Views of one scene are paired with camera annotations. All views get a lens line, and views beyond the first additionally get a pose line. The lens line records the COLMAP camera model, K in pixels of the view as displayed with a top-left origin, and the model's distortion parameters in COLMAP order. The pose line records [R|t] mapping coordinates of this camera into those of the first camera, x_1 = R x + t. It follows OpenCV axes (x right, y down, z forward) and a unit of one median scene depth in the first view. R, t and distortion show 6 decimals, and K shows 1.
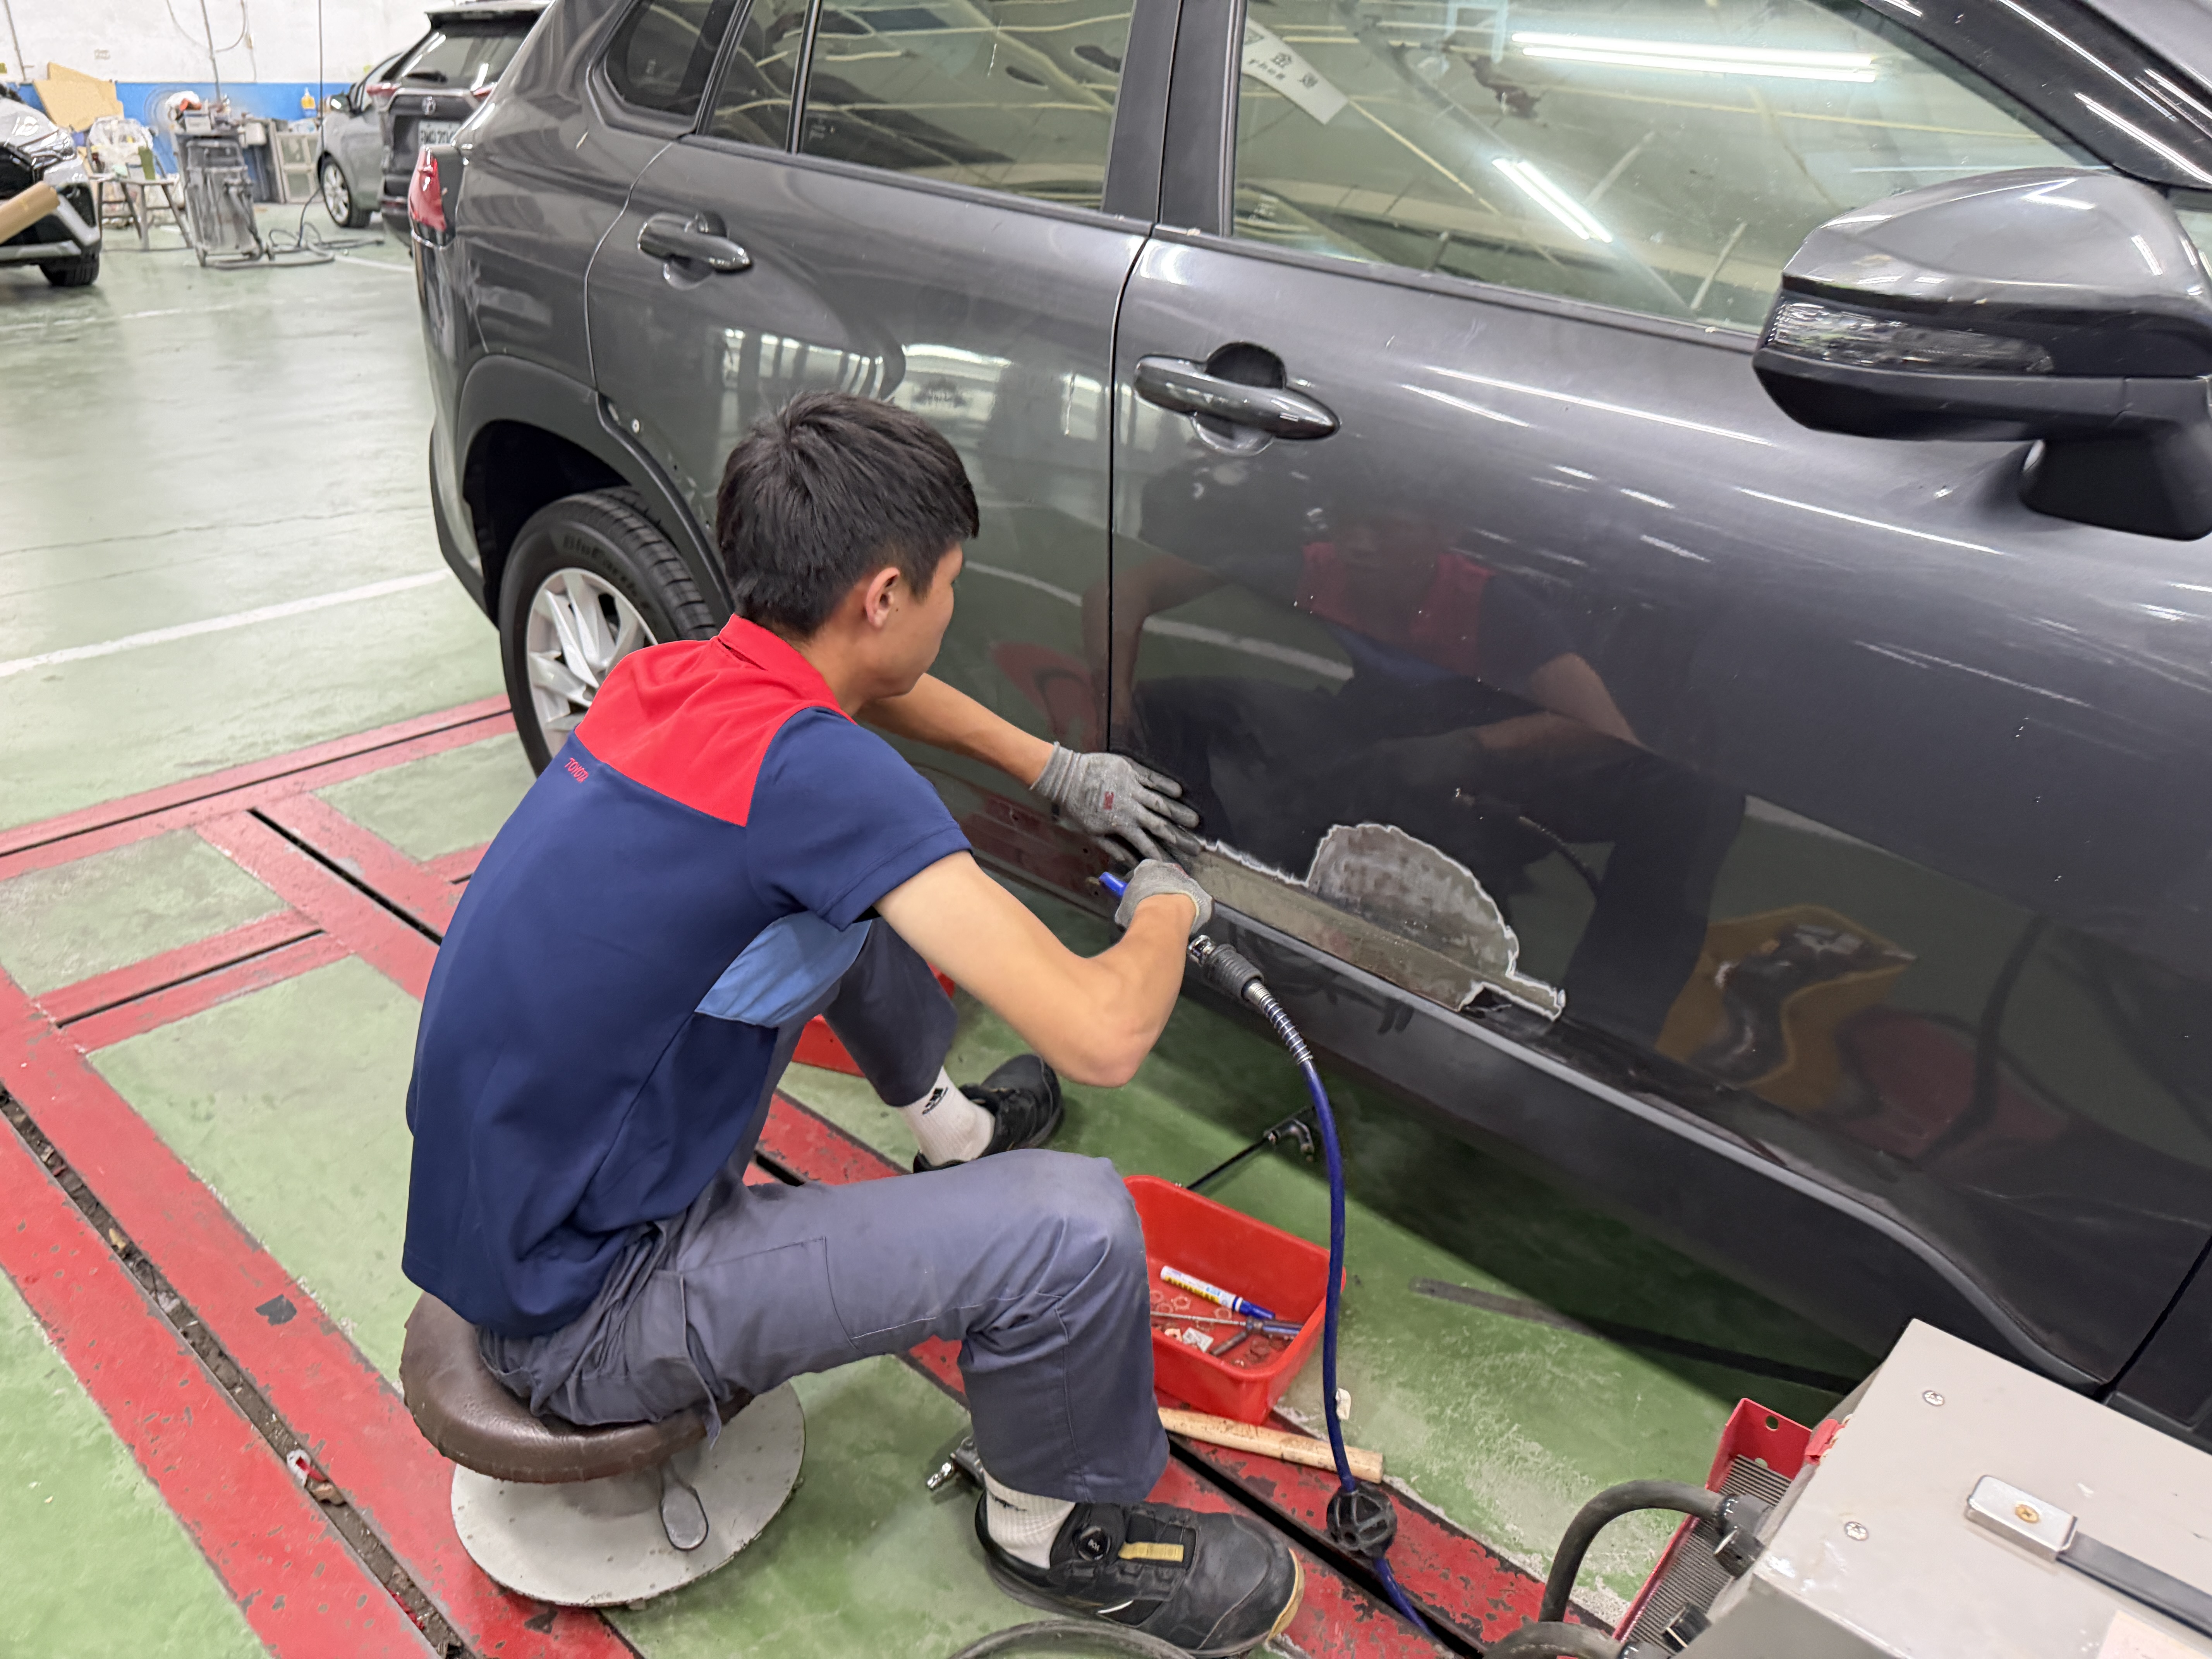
lens RADIAL K [[1567.6, 0, 1092.6], [0, 1567.6, 820.1], [0, 0, 1]] dist [0.034436, -0.043060]
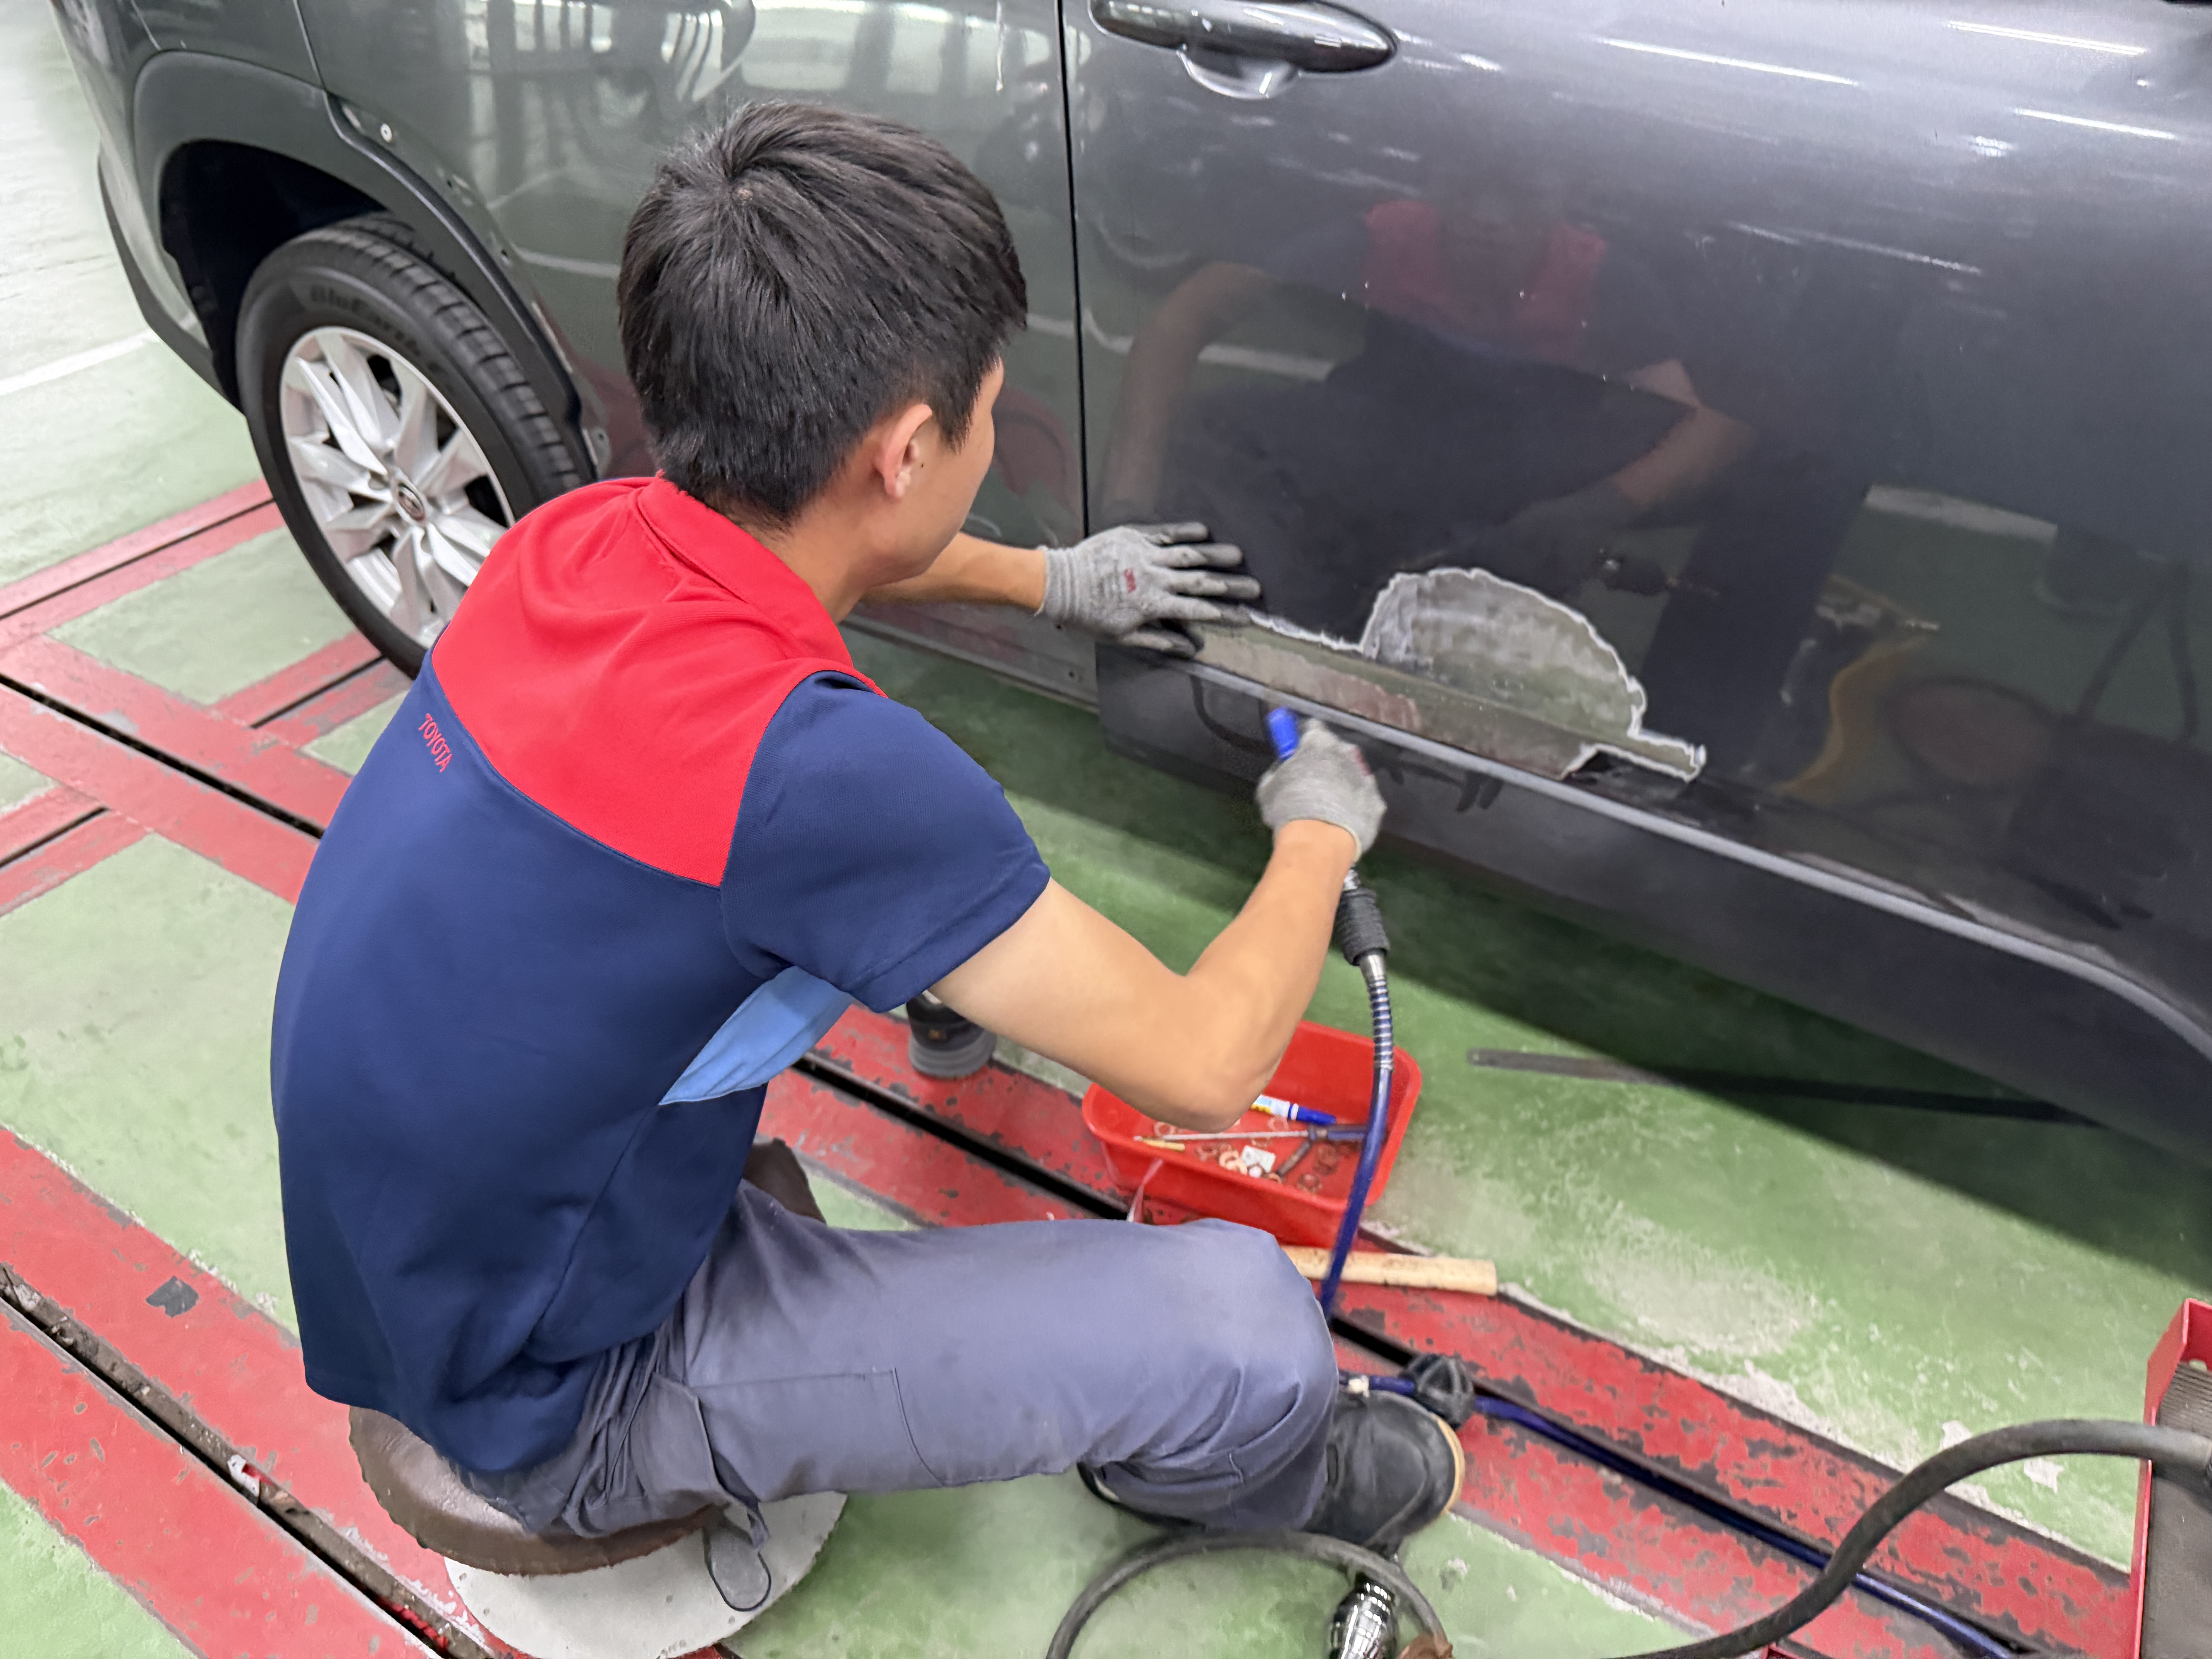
lens RADIAL K [[1567.6, 0, 1092.6], [0, 1567.6, 820.1], [0, 0, 1]] dist [0.034436, -0.043060]
pose [[0.985067, -0.134045, 0.108052, -0.095102], [0.110700, 0.973766, 0.198808, -0.045816], [-0.131867, -0.183878, 0.974064, 0.171696]]
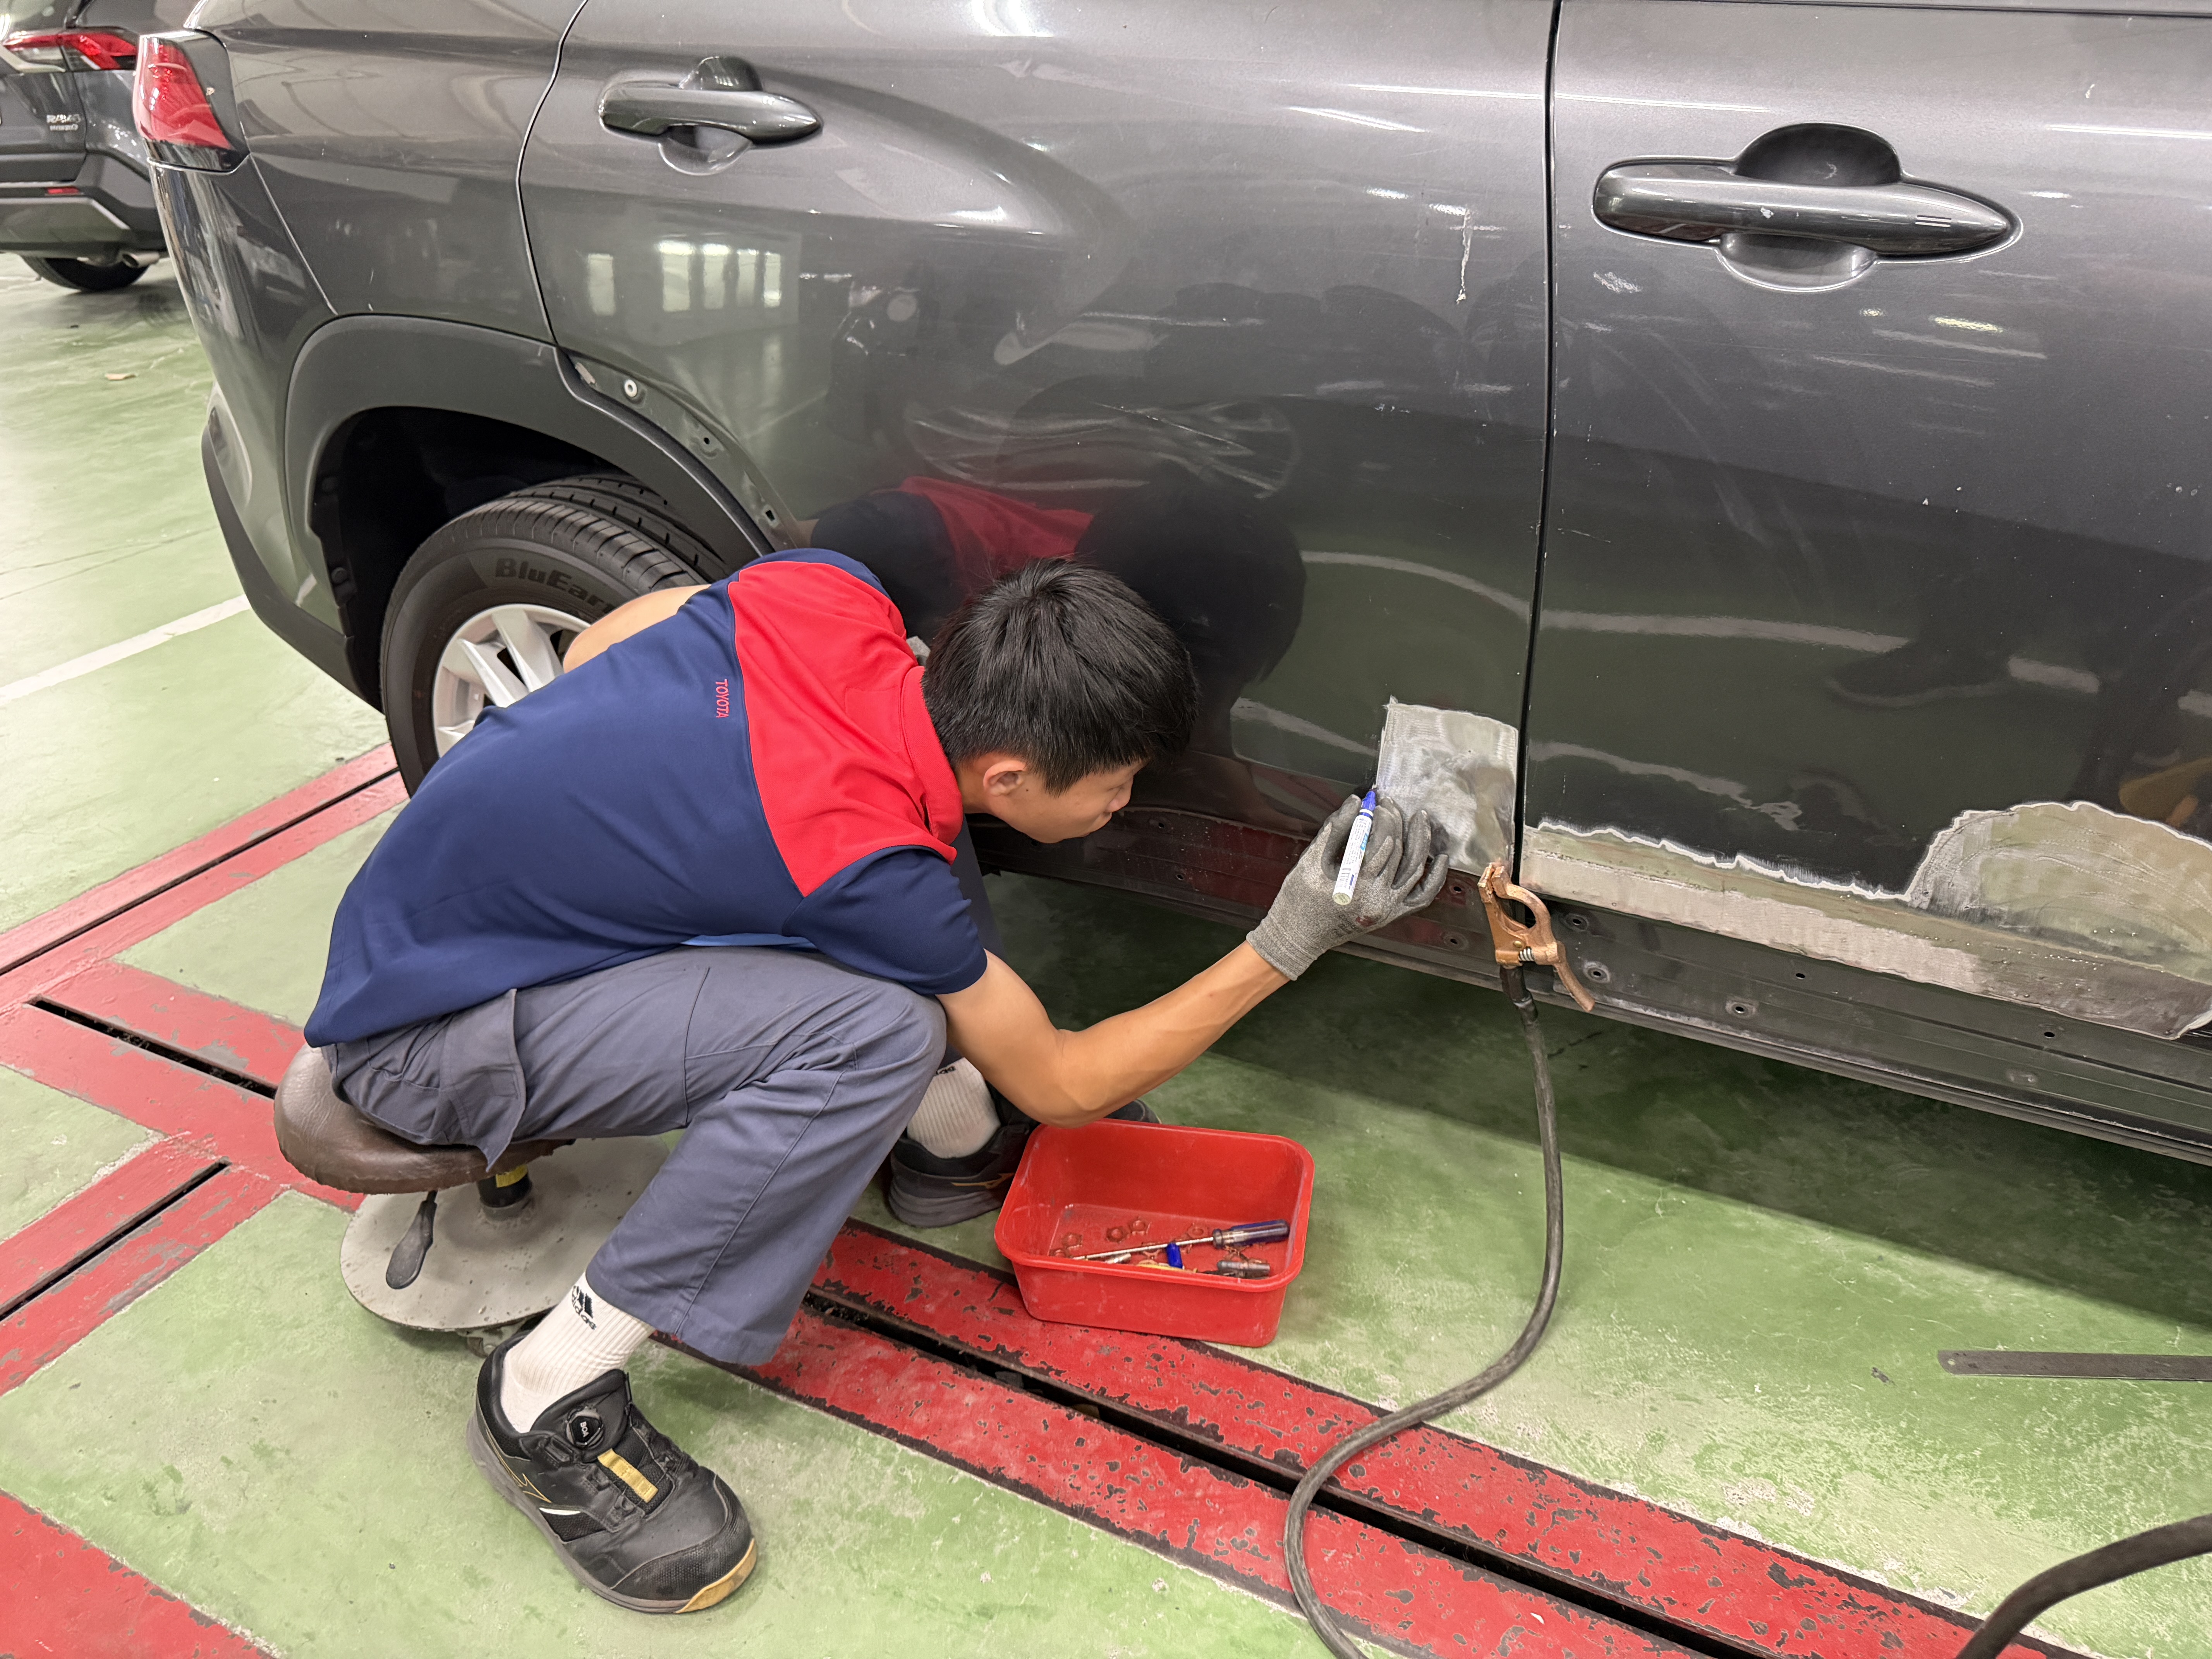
lens RADIAL K [[1584.1, 0, 1101.8], [0, 1584.1, 820.0], [0, 0, 1]] dist [-0.008303, -0.001873]
pose [[0.967054, -0.170211, 0.189303, -0.310052], [0.162325, 0.985117, 0.056529, -0.083590], [-0.196107, -0.023938, 0.980290, 0.332327]]
